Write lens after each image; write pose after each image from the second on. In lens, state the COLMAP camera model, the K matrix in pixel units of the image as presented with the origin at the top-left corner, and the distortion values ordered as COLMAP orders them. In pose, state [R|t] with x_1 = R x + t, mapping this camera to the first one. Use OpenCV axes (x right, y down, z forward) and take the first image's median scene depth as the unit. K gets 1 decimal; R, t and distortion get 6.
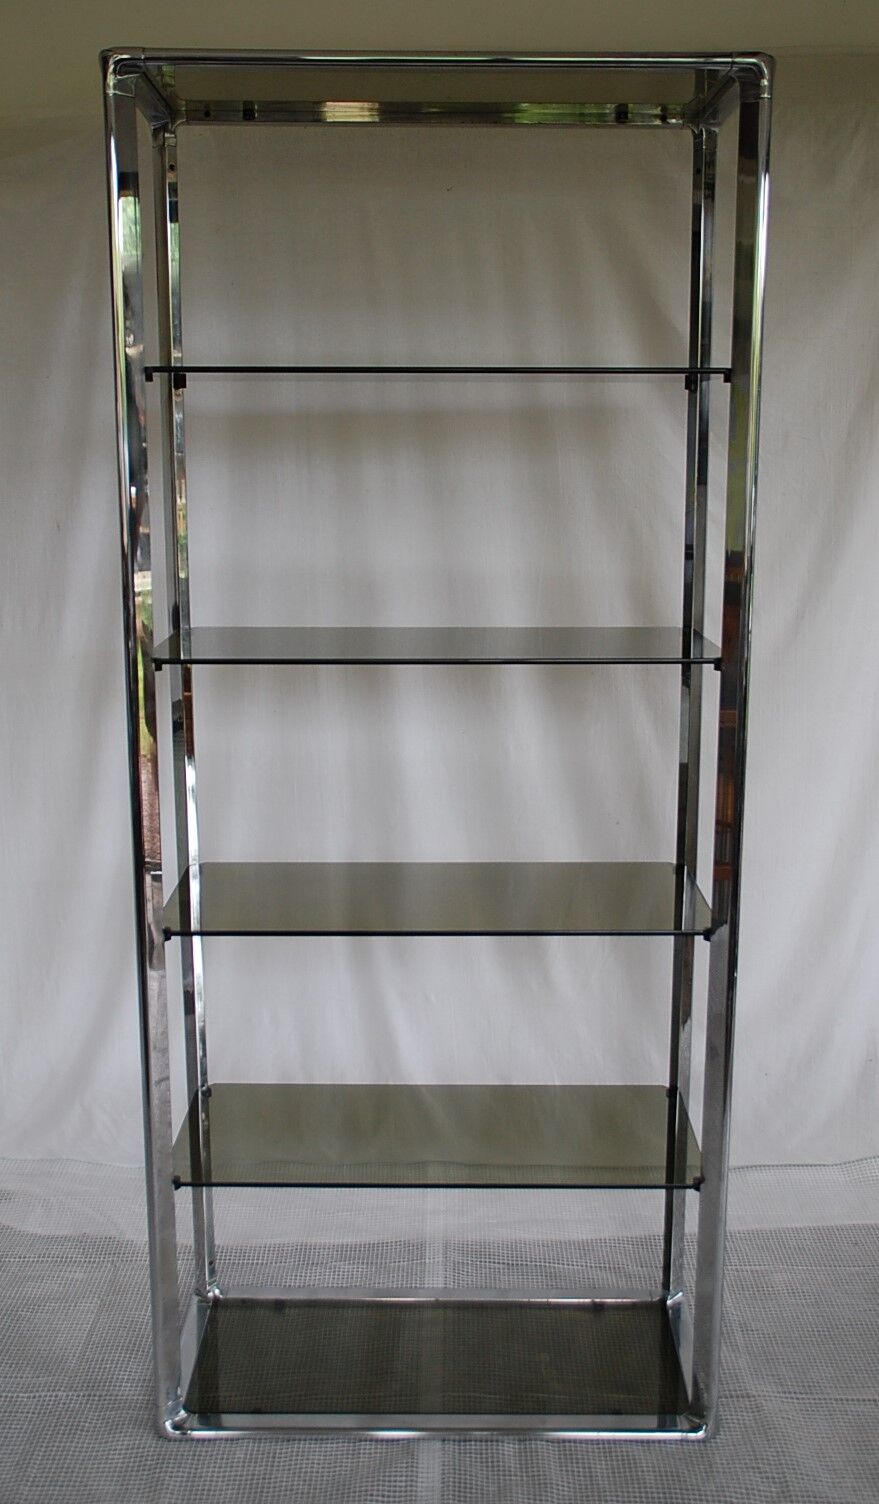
lens RADIAL K [[1680.4, 0, 458.2], [0, 1680.4, 800.9], [0, 0, 1]] dist [0.122667, 0.000000]
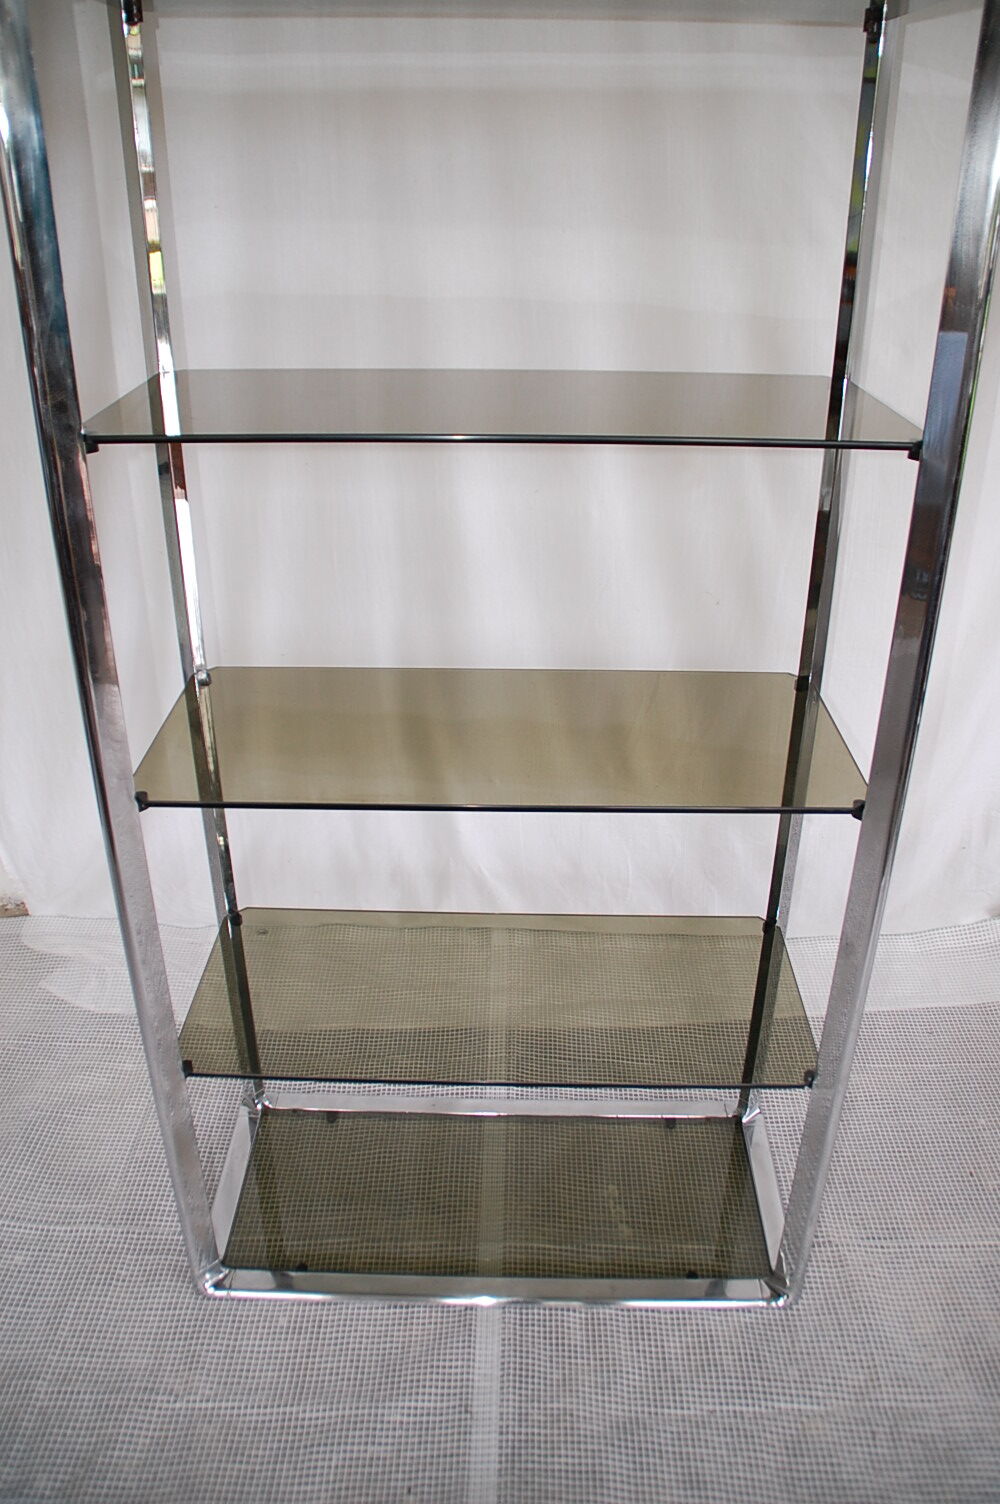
lens RADIAL K [[1175.0, 0, 512.2], [0, 1175.0, 737.2], [0, 0, 1]] dist [-0.131566, 0.104446]
pose [[0.999897, 0.012939, -0.006281, -0.003980], [-0.010941, 0.967710, 0.251828, -0.075795], [0.009336, -0.251733, 0.967752, 0.466019]]
